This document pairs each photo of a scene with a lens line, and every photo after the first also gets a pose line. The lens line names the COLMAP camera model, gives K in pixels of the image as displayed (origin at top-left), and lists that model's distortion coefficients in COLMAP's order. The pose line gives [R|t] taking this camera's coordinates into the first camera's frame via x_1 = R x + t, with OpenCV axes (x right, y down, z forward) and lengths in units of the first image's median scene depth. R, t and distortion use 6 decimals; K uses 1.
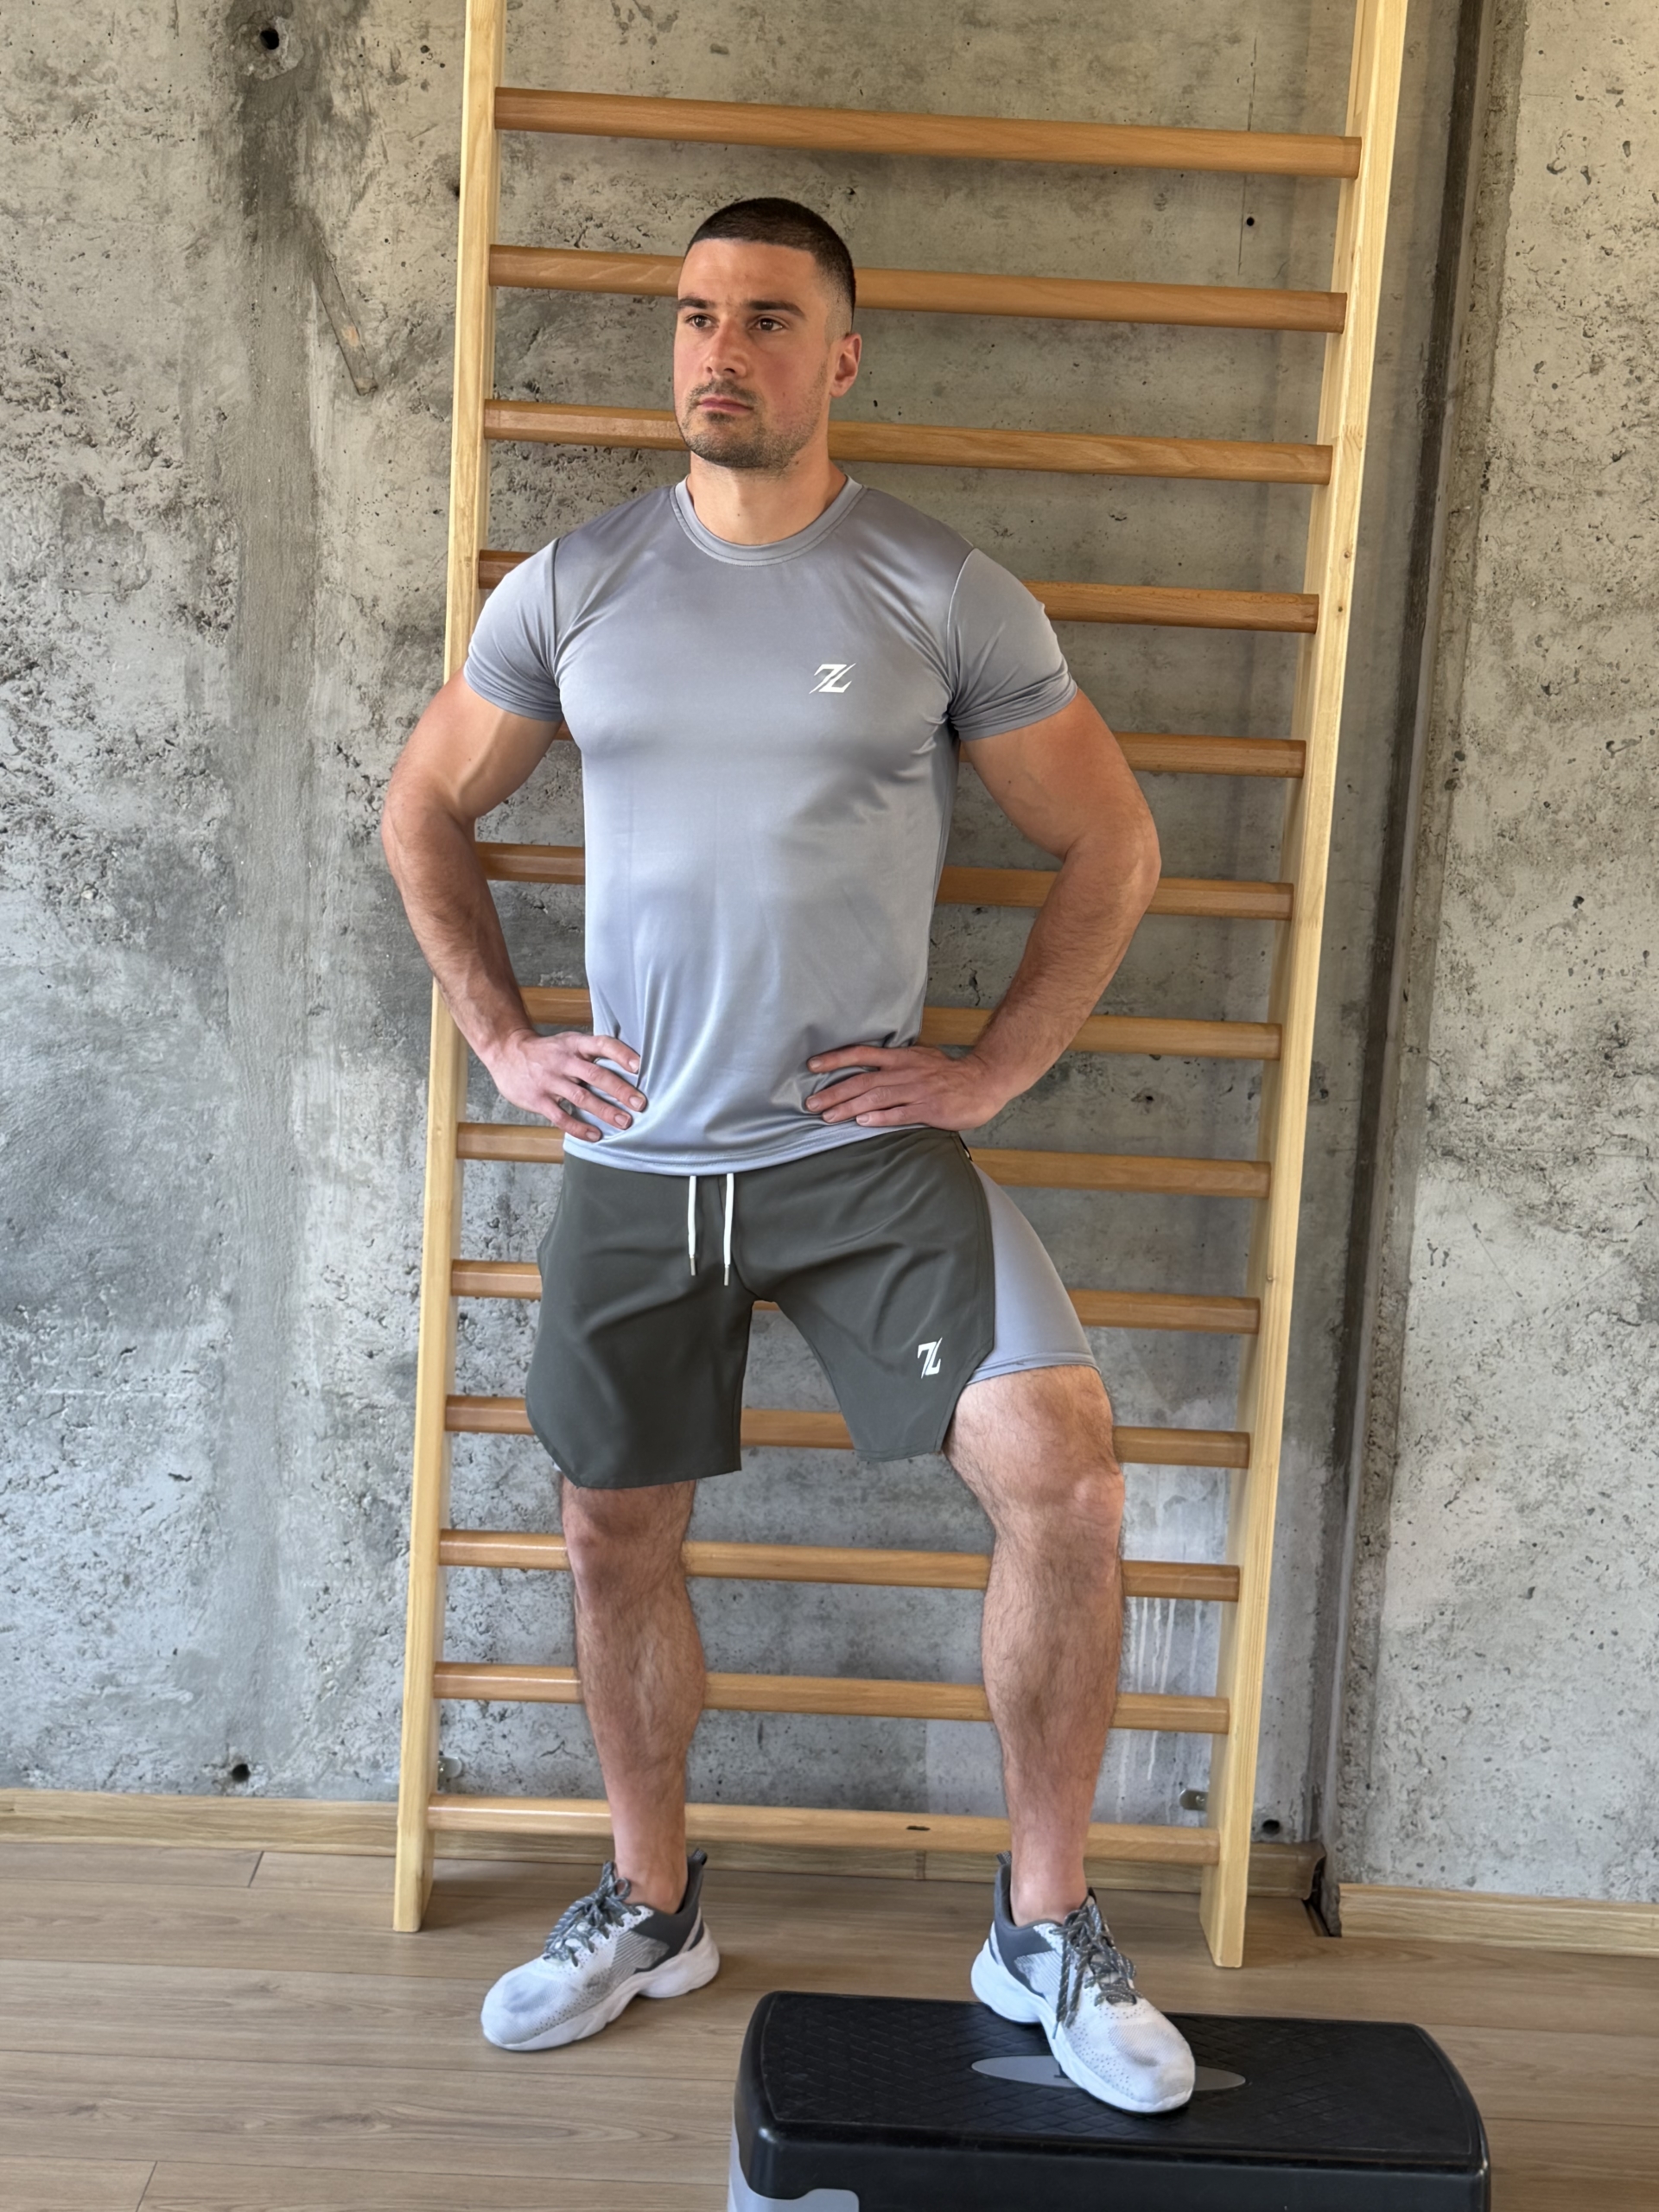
lens RADIAL K [[2927.1, 0, 837.7], [0, 2927.1, 1094.2], [0, 0, 1]] dist [0.100478, 0.000000]
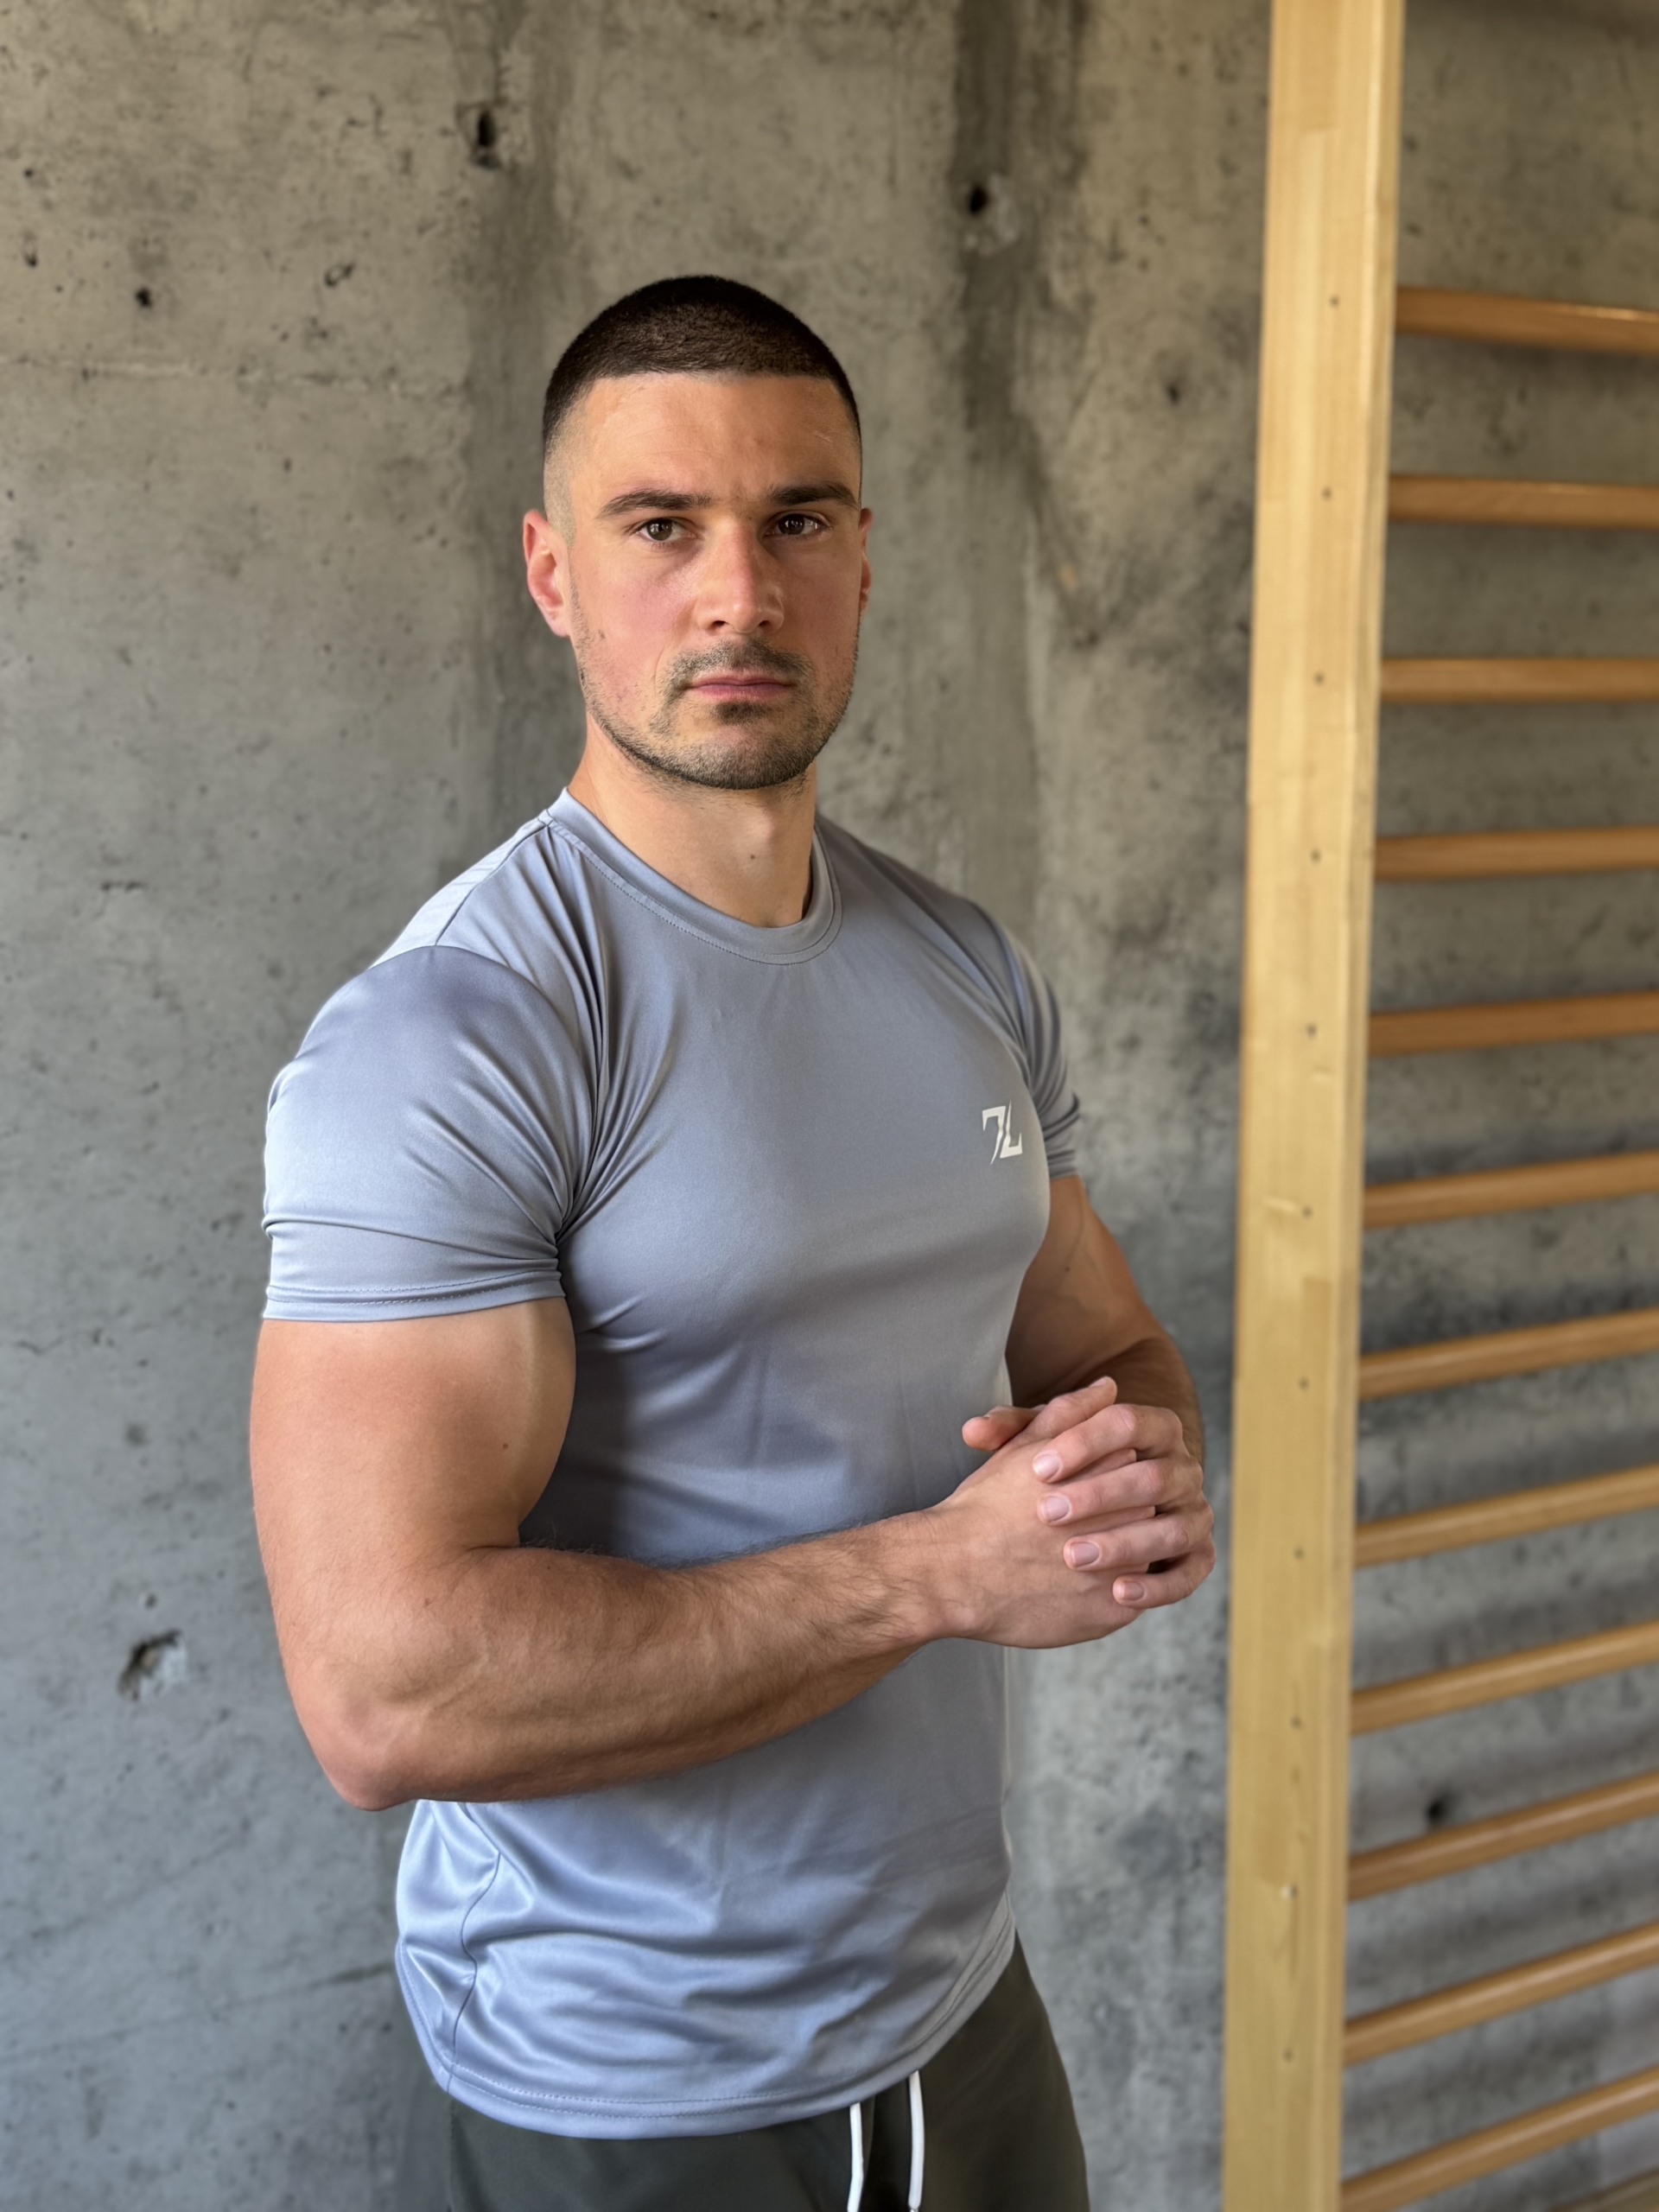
lens RADIAL K [[2927.1, 0, 837.7], [0, 2927.1, 1113.1], [0, 0, 1]] dist [0.100478, 0.000000]
pose [[0.843697, -0.126380, 0.521732, -0.639109], [0.130705, 0.991006, 0.028690, -0.142562], [-0.520665, 0.043987, 0.852627, 0.361001]]
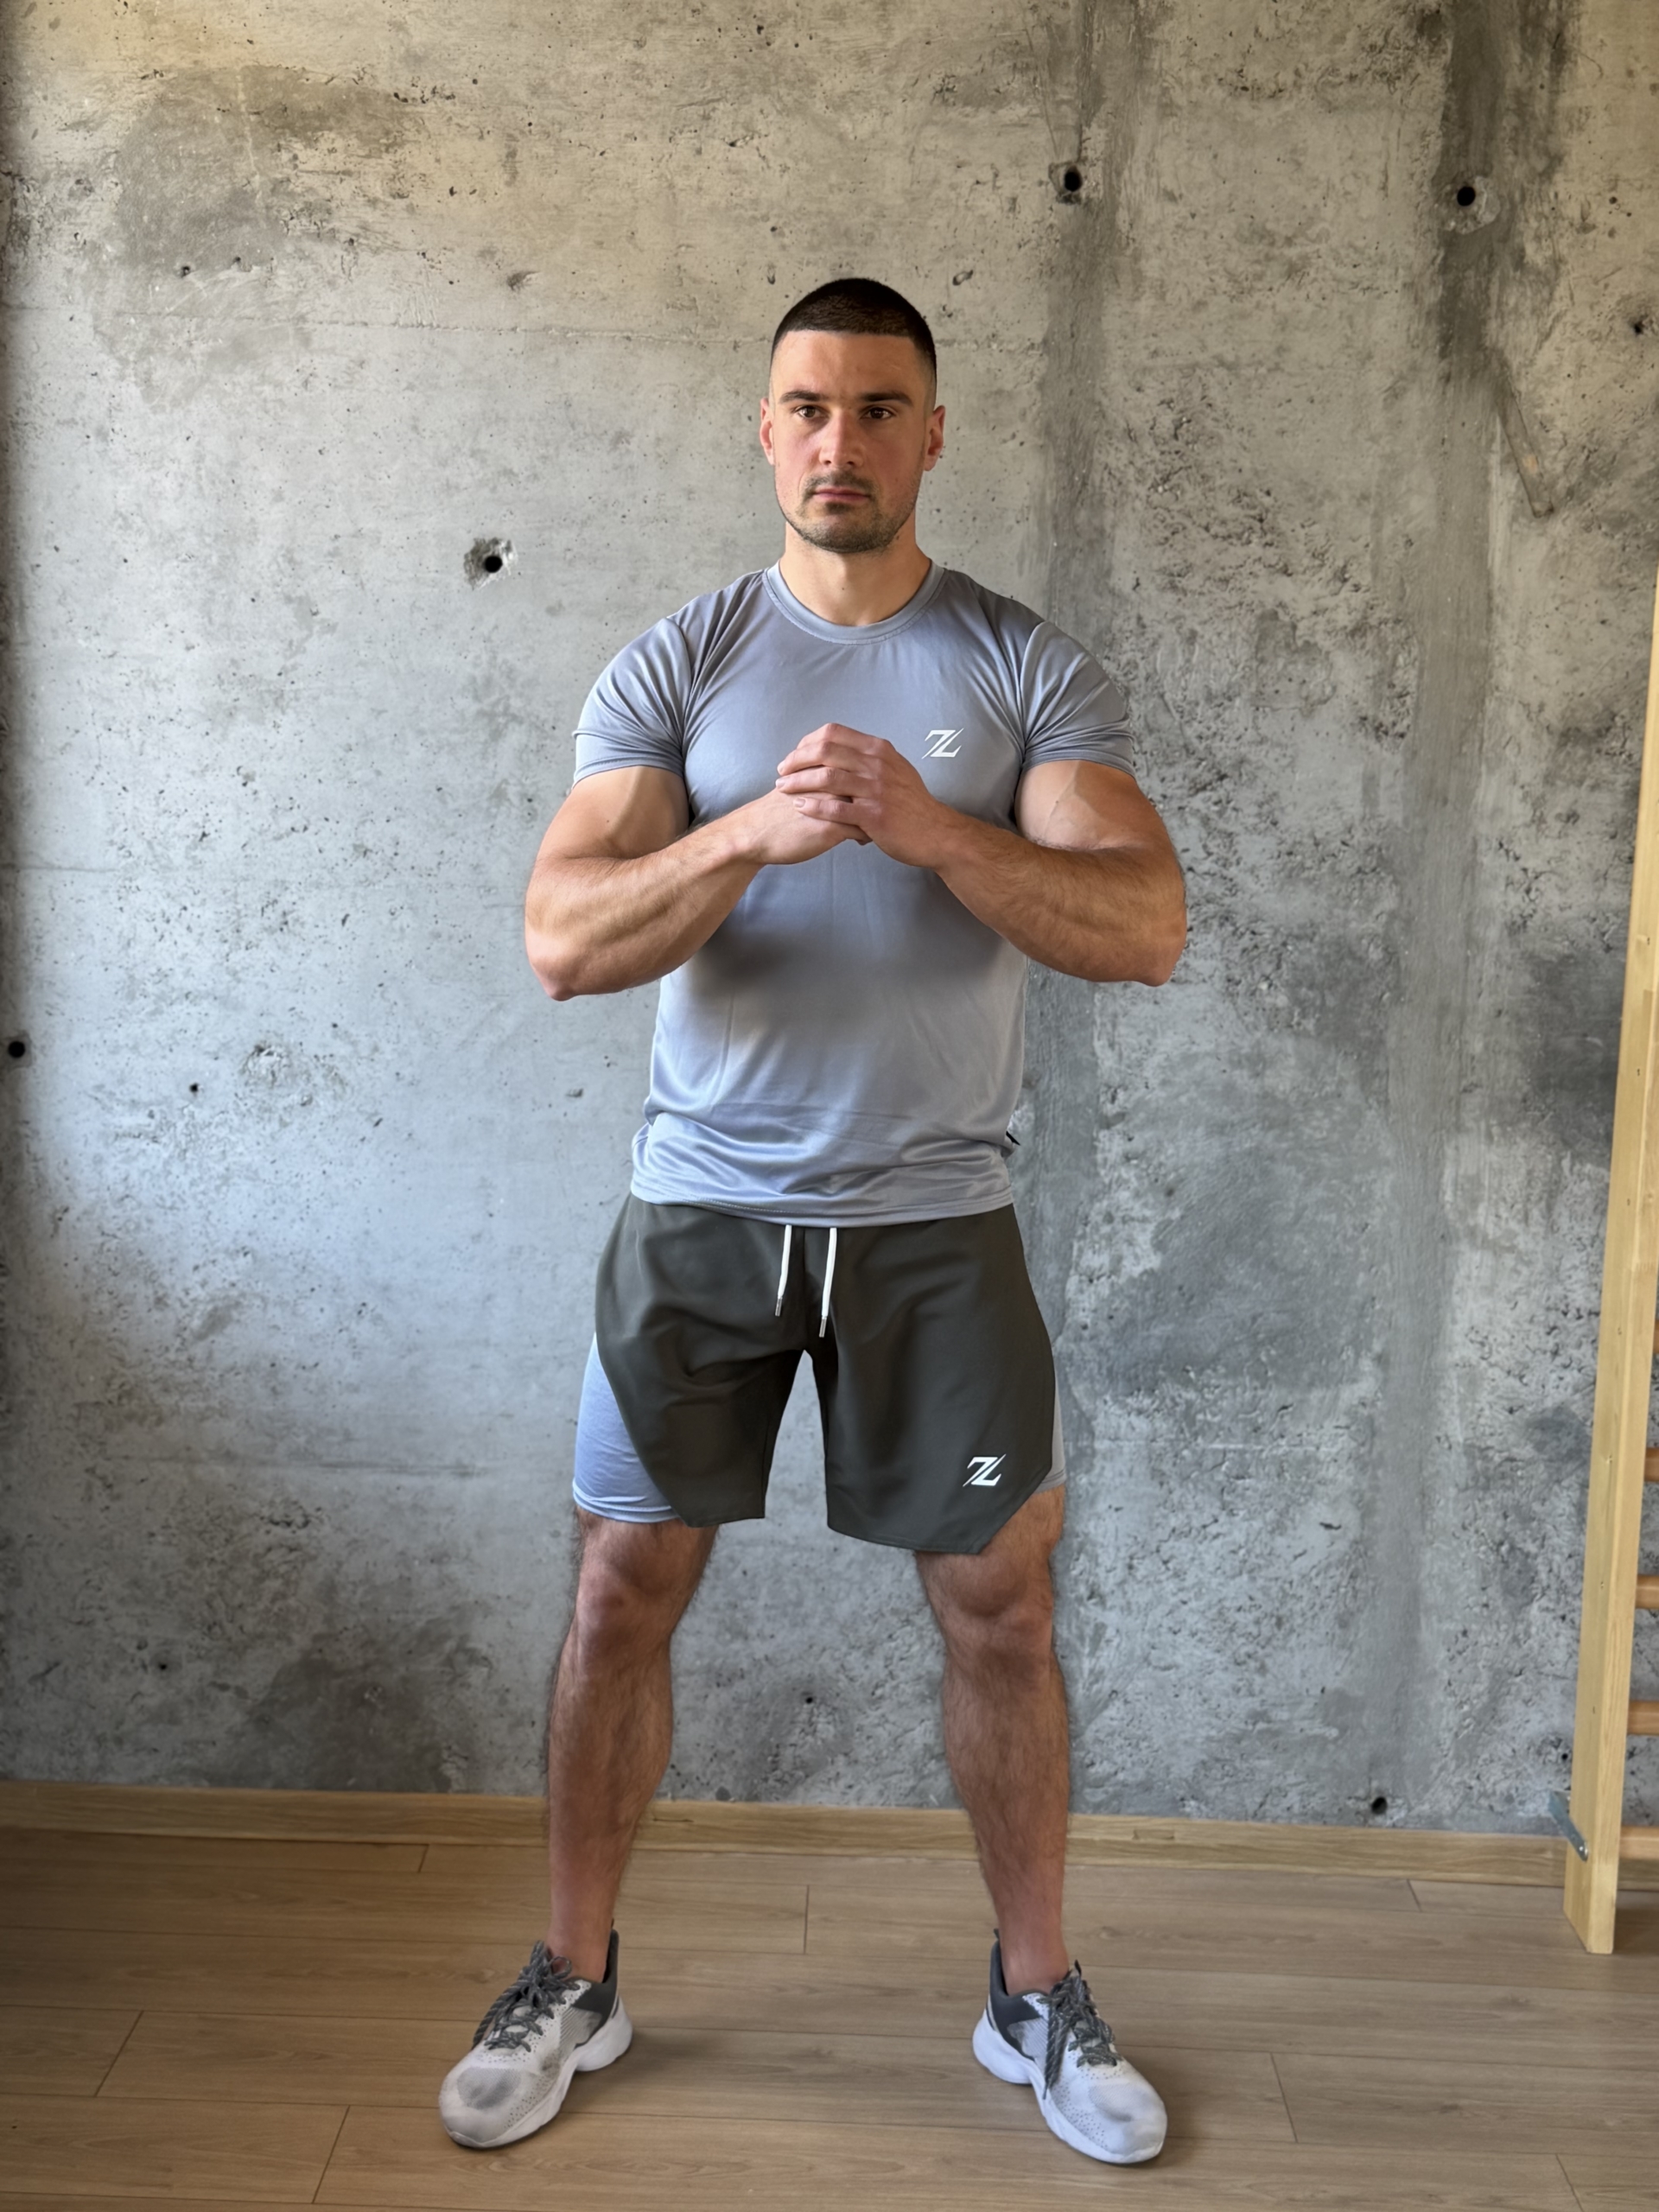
lens RADIAL K [[2927.1, 0, 831.8], [0, 2927.1, 1089.3], [0, 0, 1]] dist [0.100478, 0.000000]
pose [[0.999074, -0.017857, -0.039147, -0.376932], [0.016923, 0.999568, -0.024050, -0.006422], [0.039559, 0.023365, 0.998944, -0.083107]]
